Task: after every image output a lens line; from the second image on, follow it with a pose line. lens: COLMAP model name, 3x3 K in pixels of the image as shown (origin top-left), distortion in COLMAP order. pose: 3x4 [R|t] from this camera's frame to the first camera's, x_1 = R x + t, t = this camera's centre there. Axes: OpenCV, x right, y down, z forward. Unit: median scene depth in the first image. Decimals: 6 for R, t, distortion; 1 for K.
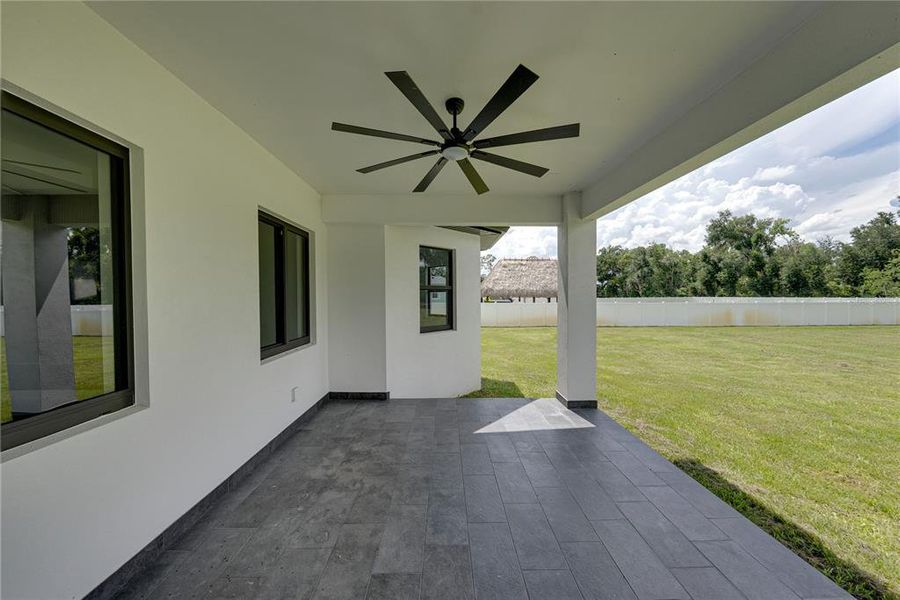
lens RADIAL K [[308.2, 0, 451.4], [0, 308.2, 298.3], [0, 0, 1]] dist [-0.001397, 0.000266]
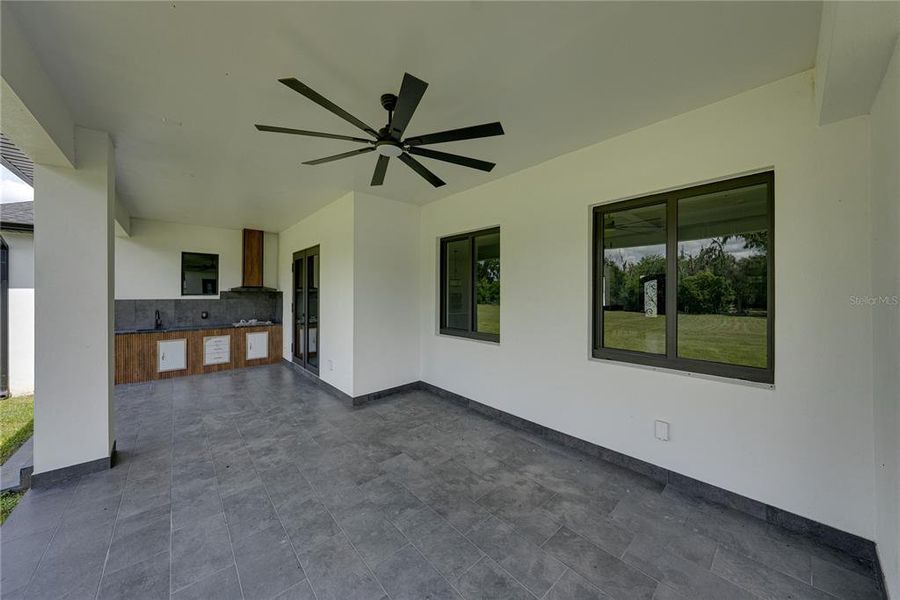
lens RADIAL K [[308.2, 0, 451.0], [0, 308.2, 291.4], [0, 0, 1]] dist [-0.001397, 0.000266]
pose [[-0.759015, -0.004599, -0.651056, 0.144975], [-0.004373, 0.999989, -0.001965, -0.003565], [0.651058, 0.001355, -0.759027, 0.534836]]
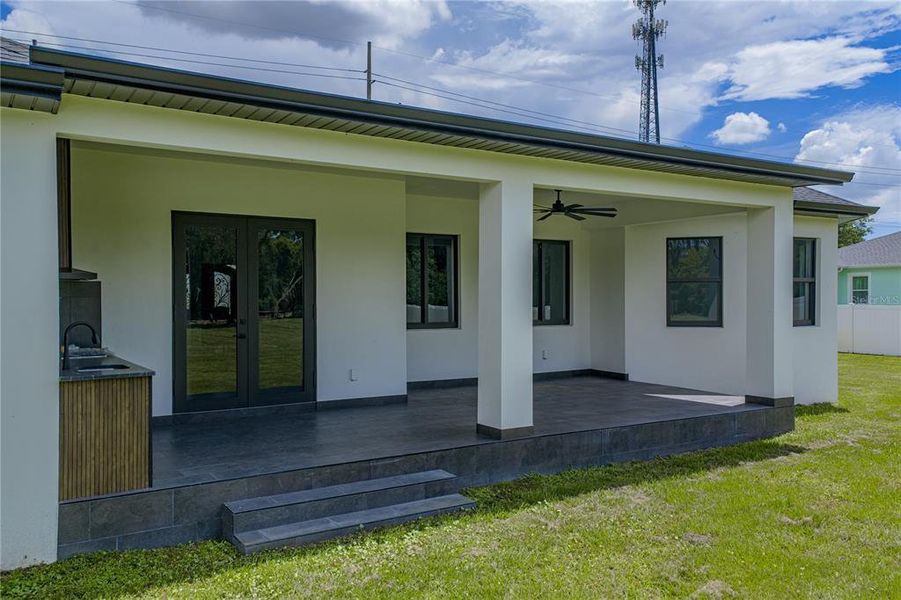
lens RADIAL K [[745.4, 0, 444.6], [0, 745.4, 299.0], [0, 0, 1]] dist [0.051624, 0.010489]
pose [[0.506190, 0.008225, -0.862383, 1.026281], [-0.008342, 0.999954, 0.004640, 0.012332], [0.862382, 0.004846, 0.506235, -0.547937]]
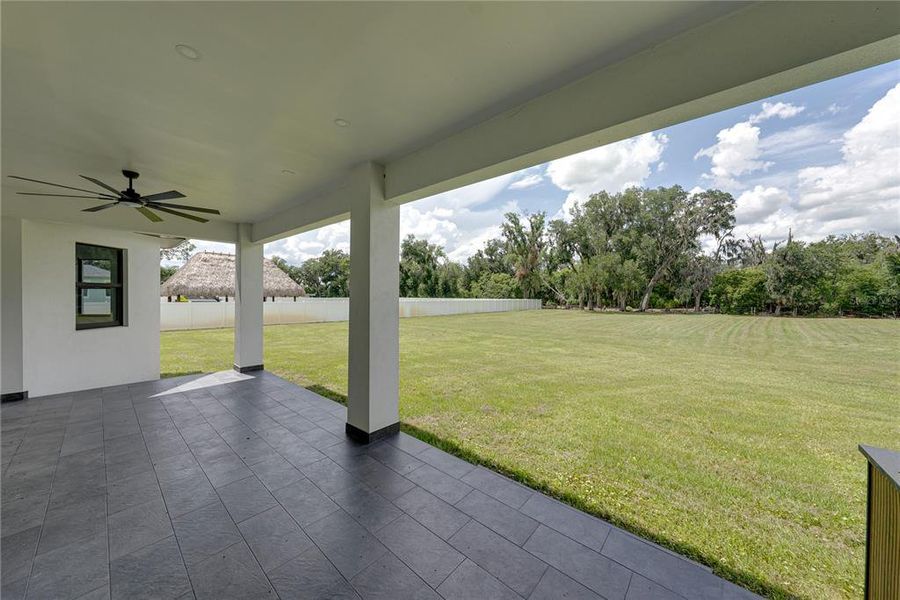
lens RADIAL K [[308.2, 0, 452.6], [0, 308.2, 298.6], [0, 0, 1]] dist [-0.001397, 0.000266]
pose [[0.670287, 0.004204, 0.742090, -0.014496], [-0.005075, 0.999987, -0.001081, 0.003611], [-0.742085, -0.003041, 0.670299, -0.367381]]
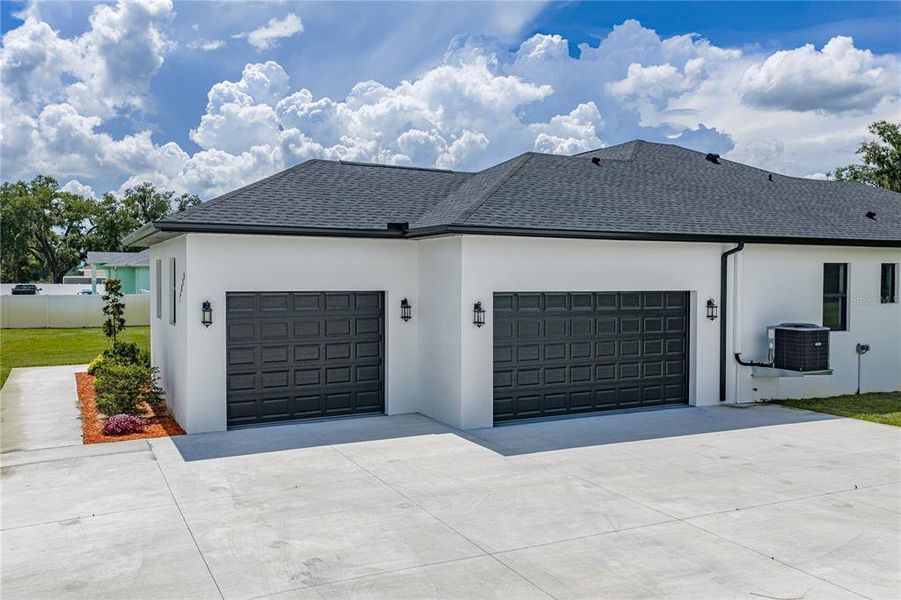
lens RADIAL K [[745.4, 0, 446.1], [0, 745.4, 294.2], [0, 0, 1]] dist [0.051624, 0.010489]
pose [[0.905462, -0.002858, 0.424418, -2.576956], [-0.001745, 0.999944, 0.010455, -0.028052], [-0.424424, -0.010208, 0.905406, -2.769580]]
